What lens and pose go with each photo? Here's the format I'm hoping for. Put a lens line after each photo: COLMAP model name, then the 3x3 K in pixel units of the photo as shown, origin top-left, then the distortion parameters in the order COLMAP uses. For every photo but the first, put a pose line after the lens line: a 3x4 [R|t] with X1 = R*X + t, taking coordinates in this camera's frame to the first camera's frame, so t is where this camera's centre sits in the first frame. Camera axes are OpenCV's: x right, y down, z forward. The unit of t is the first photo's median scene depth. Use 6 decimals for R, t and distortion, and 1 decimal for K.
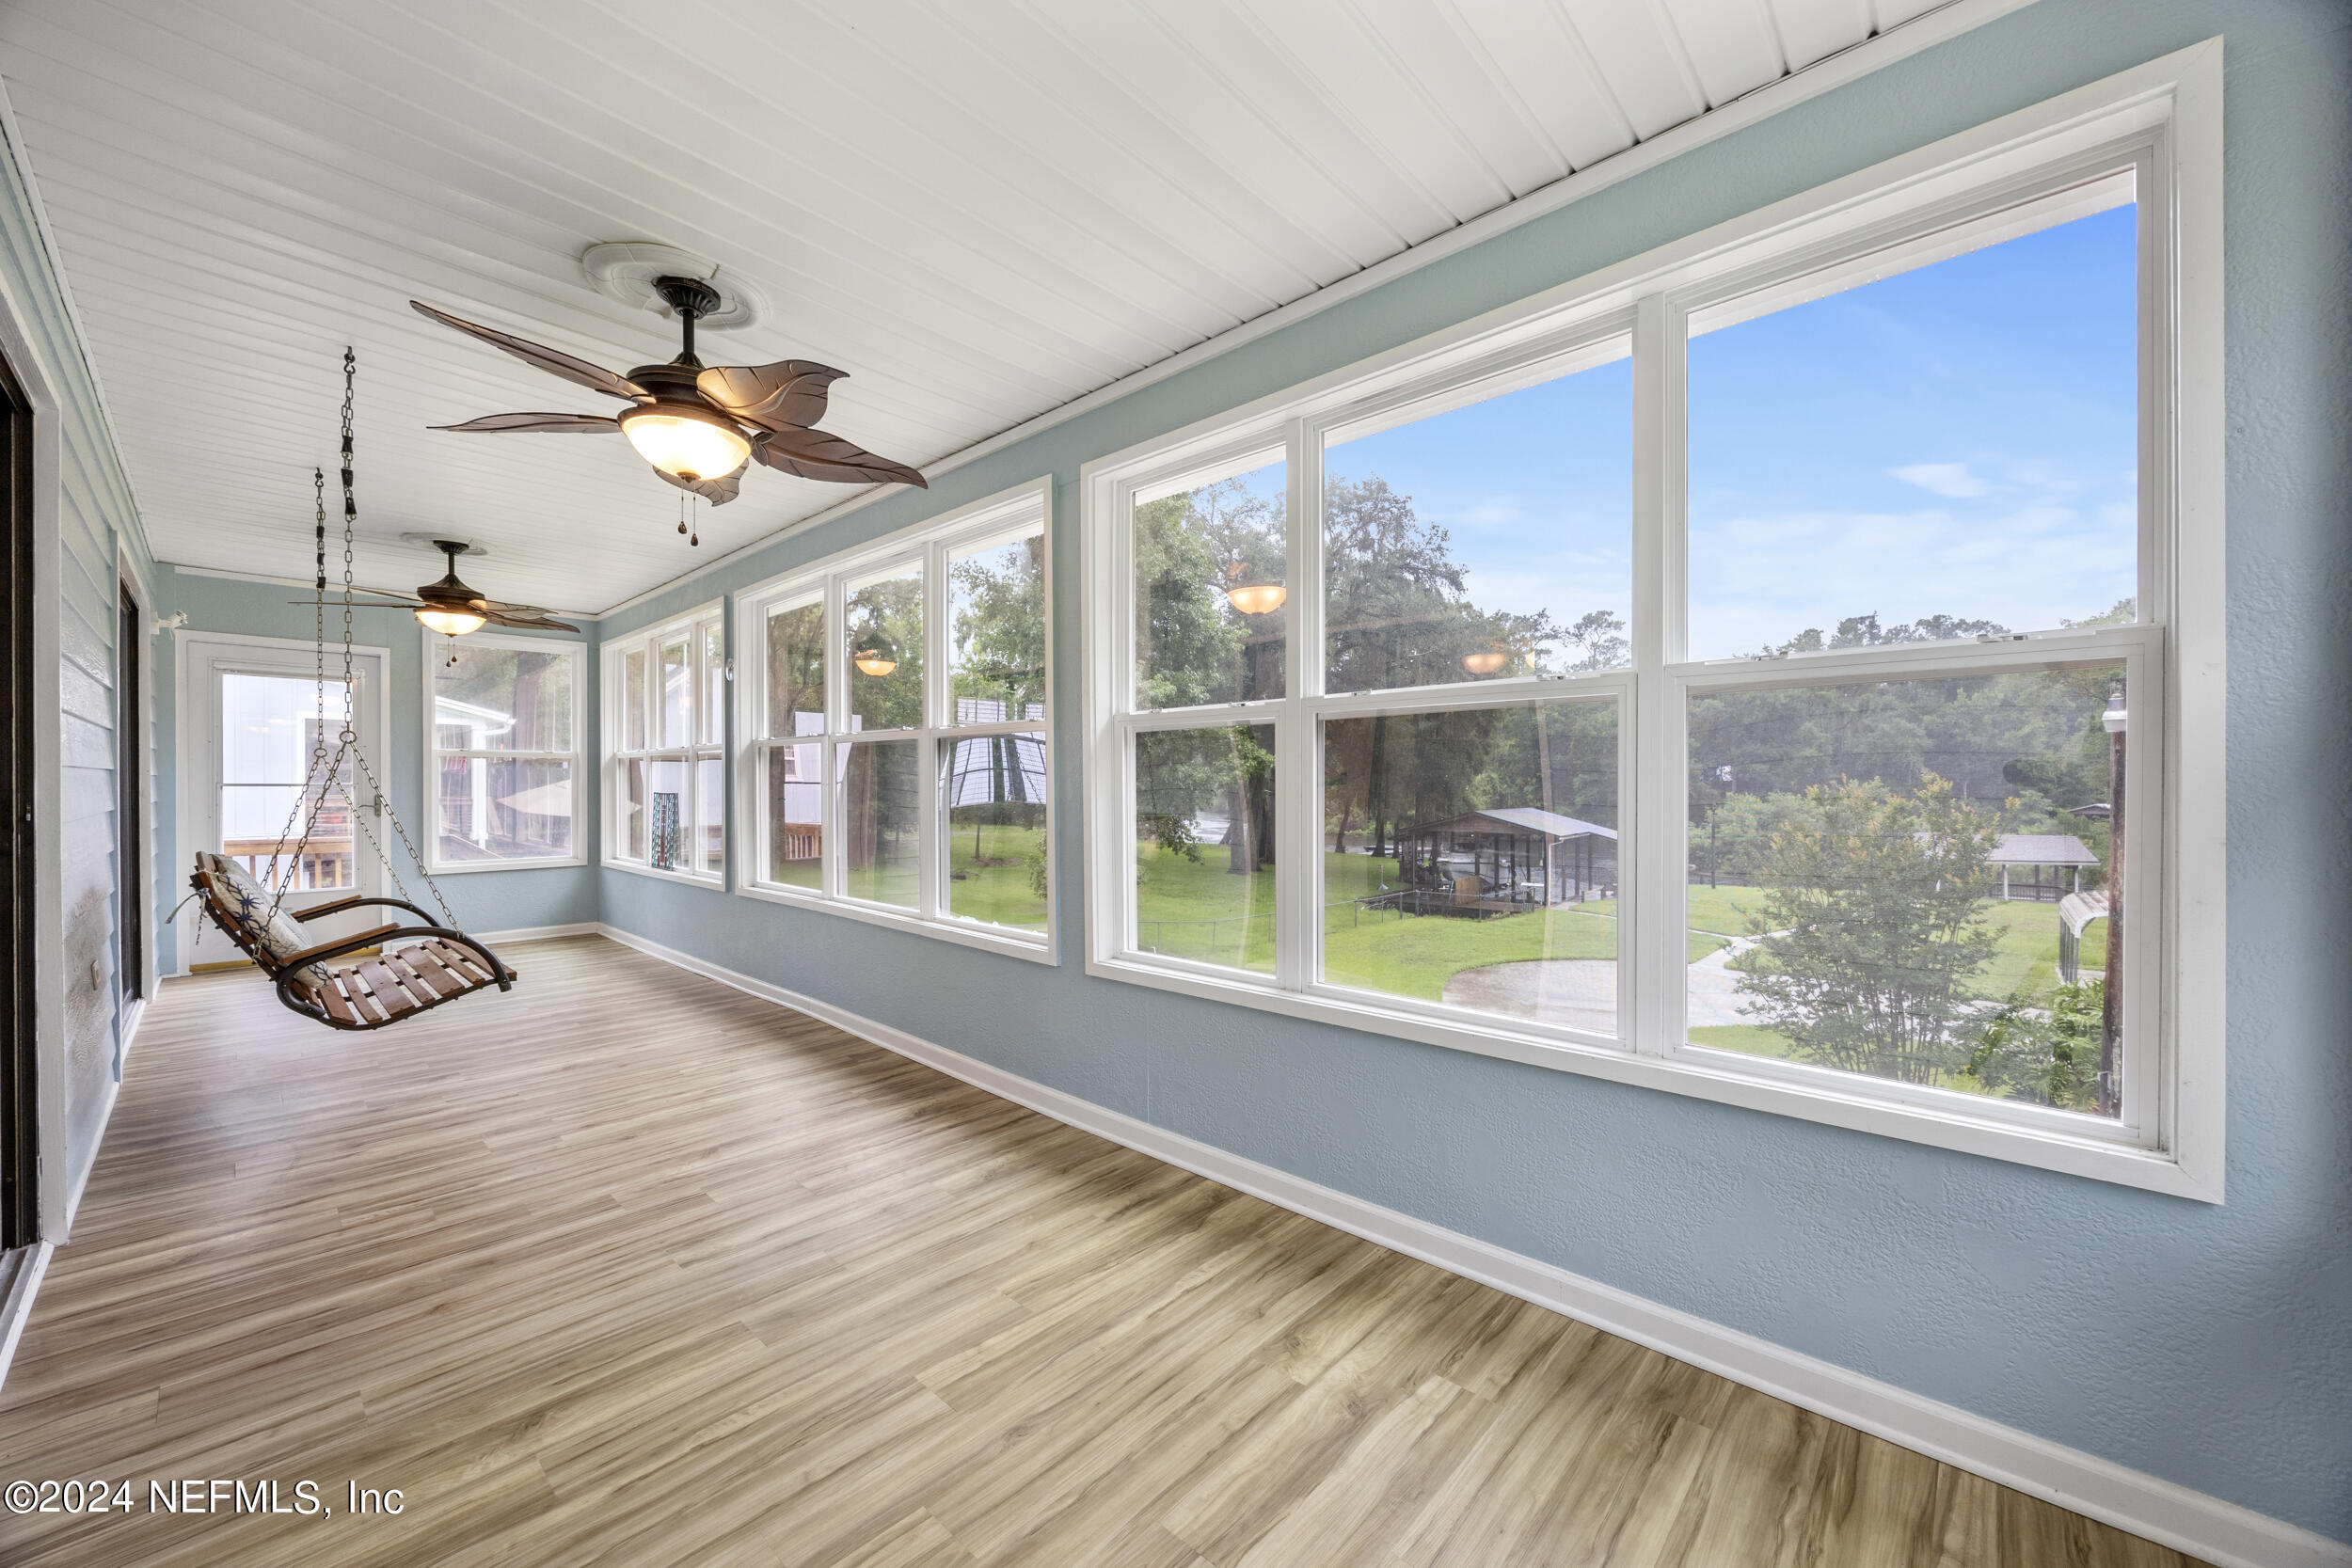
lens RADIAL K [[878.7, 0, 1256.5], [0, 878.7, 794.0], [0, 0, 1]] dist [-0.009795, 0.000373]
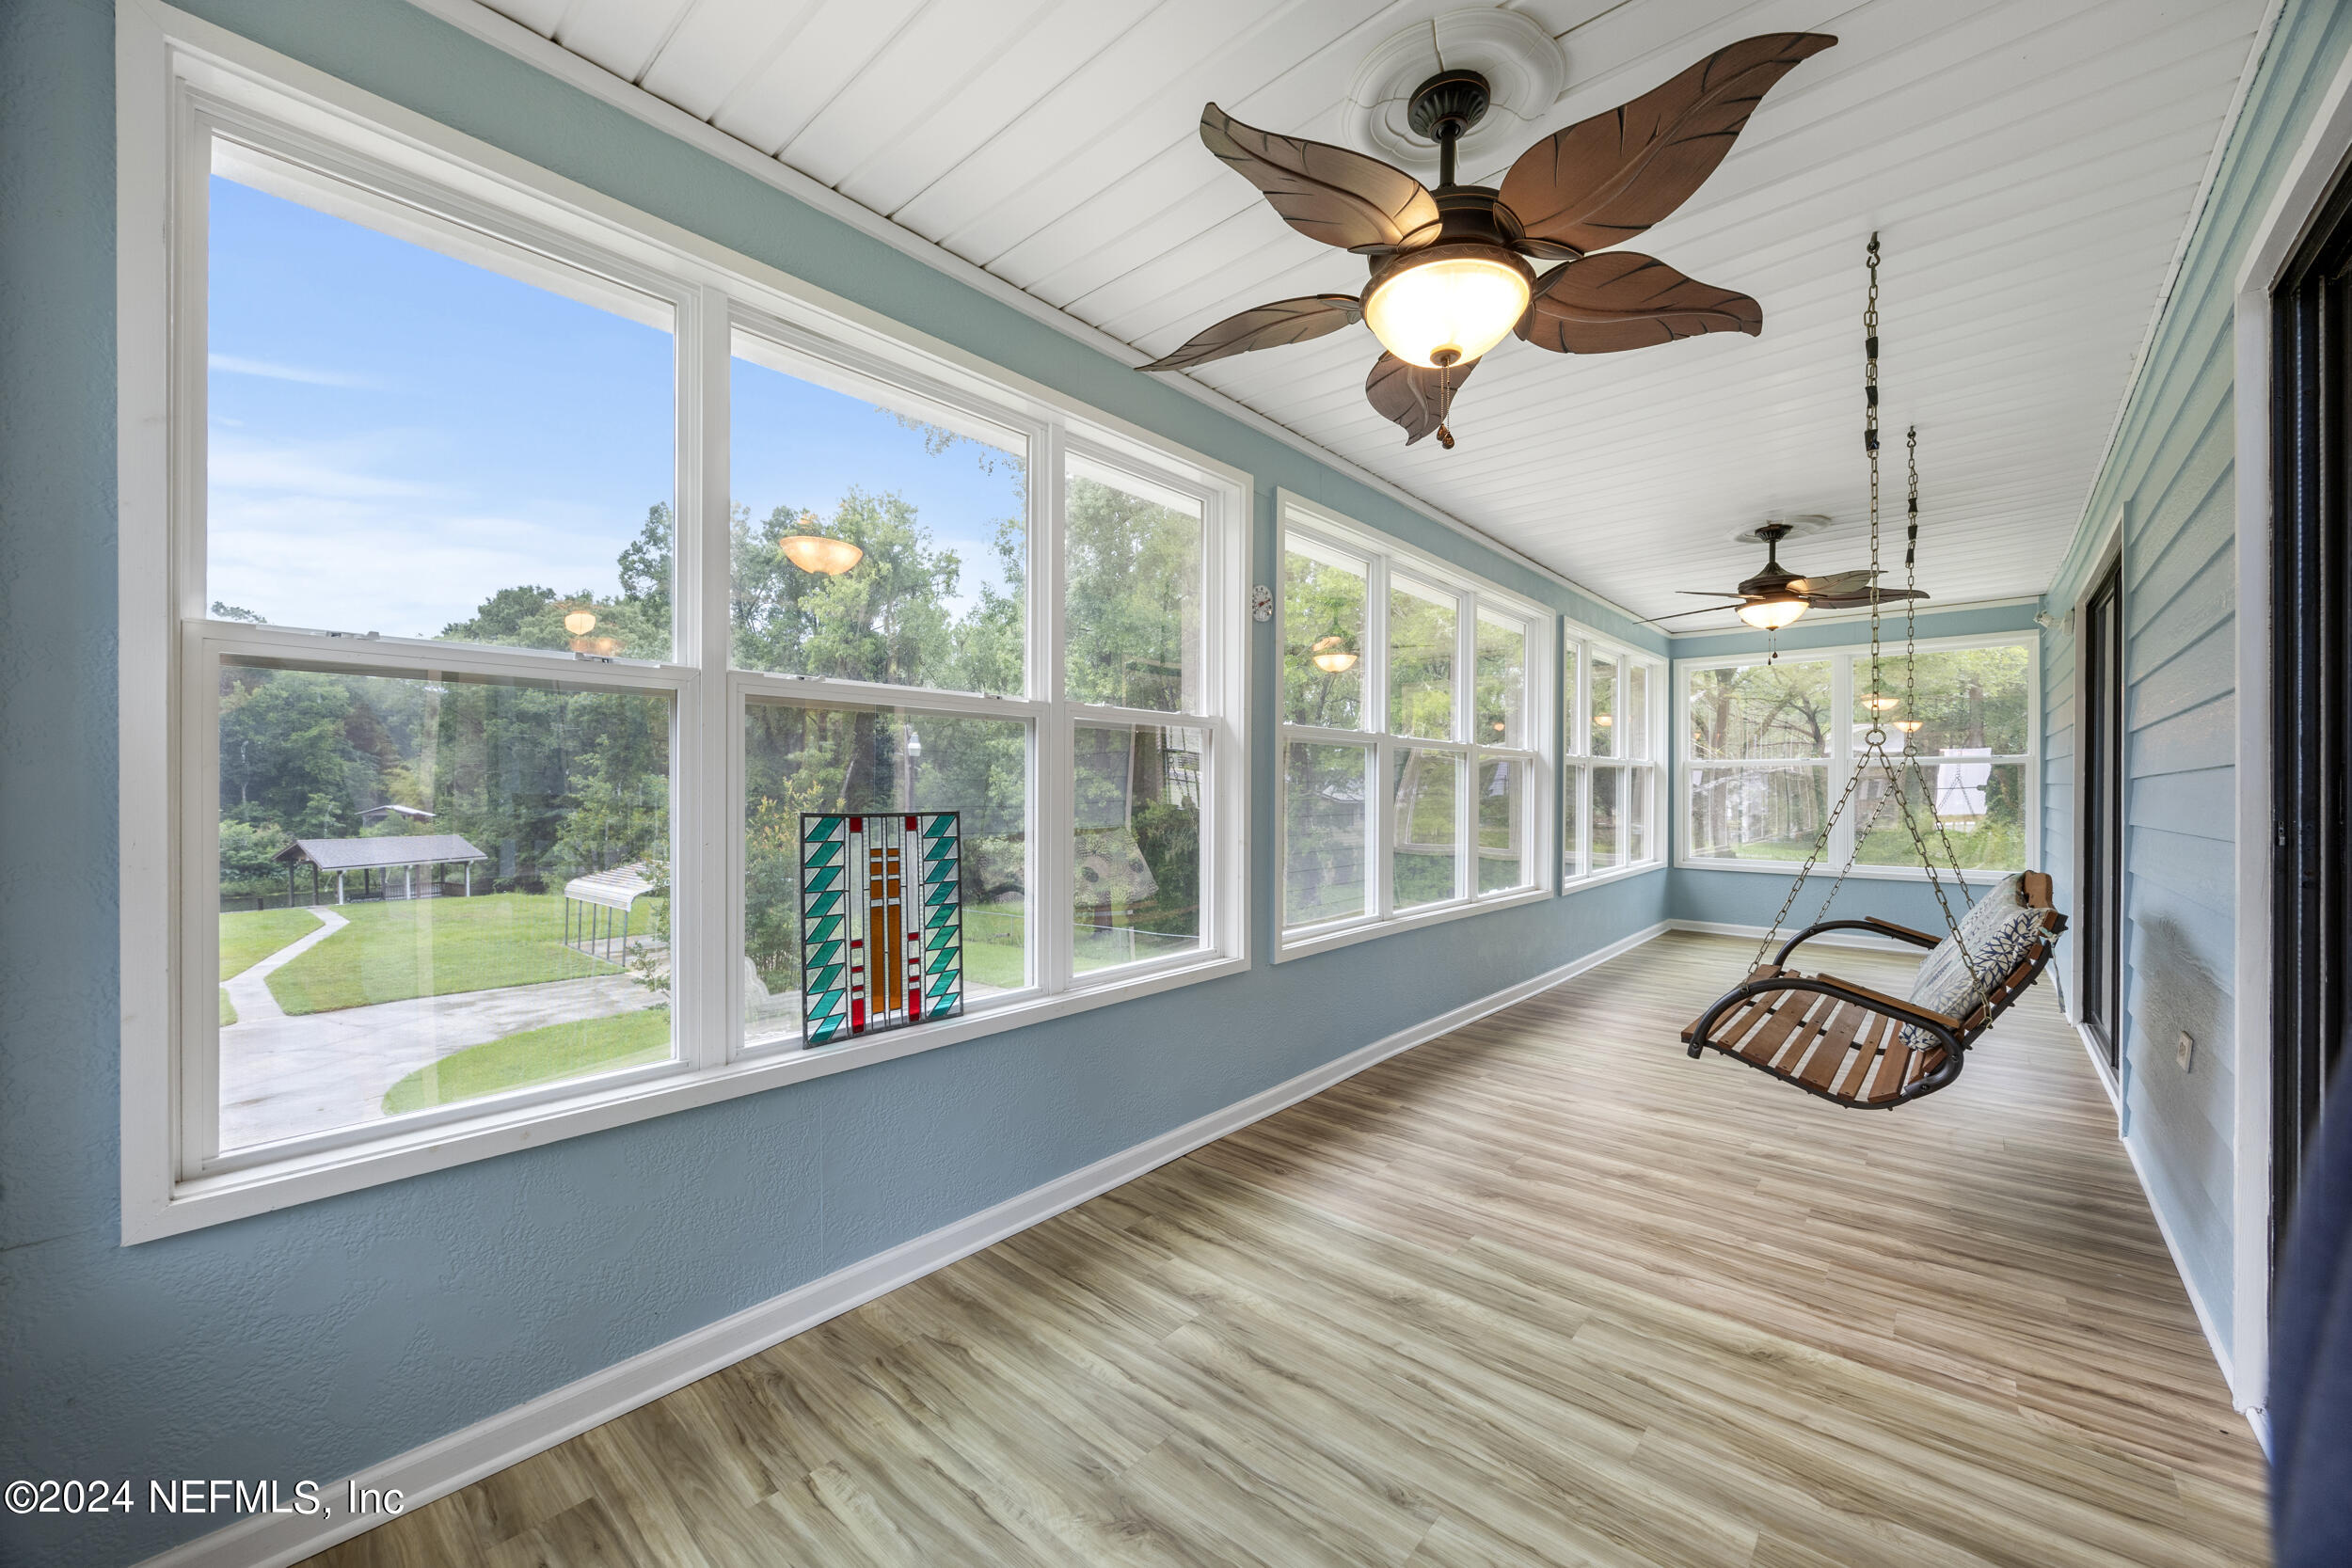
lens RADIAL K [[899.9, 0, 1184.1], [0, 899.9, 787.2], [0, 0, 1]] dist [-0.007278, -0.000117]
pose [[0.023763, 0.001822, 0.999716, -1.653002], [0.013394, 0.999908, -0.002141, -0.004421], [-0.999628, 0.013442, 0.023736, 1.417787]]
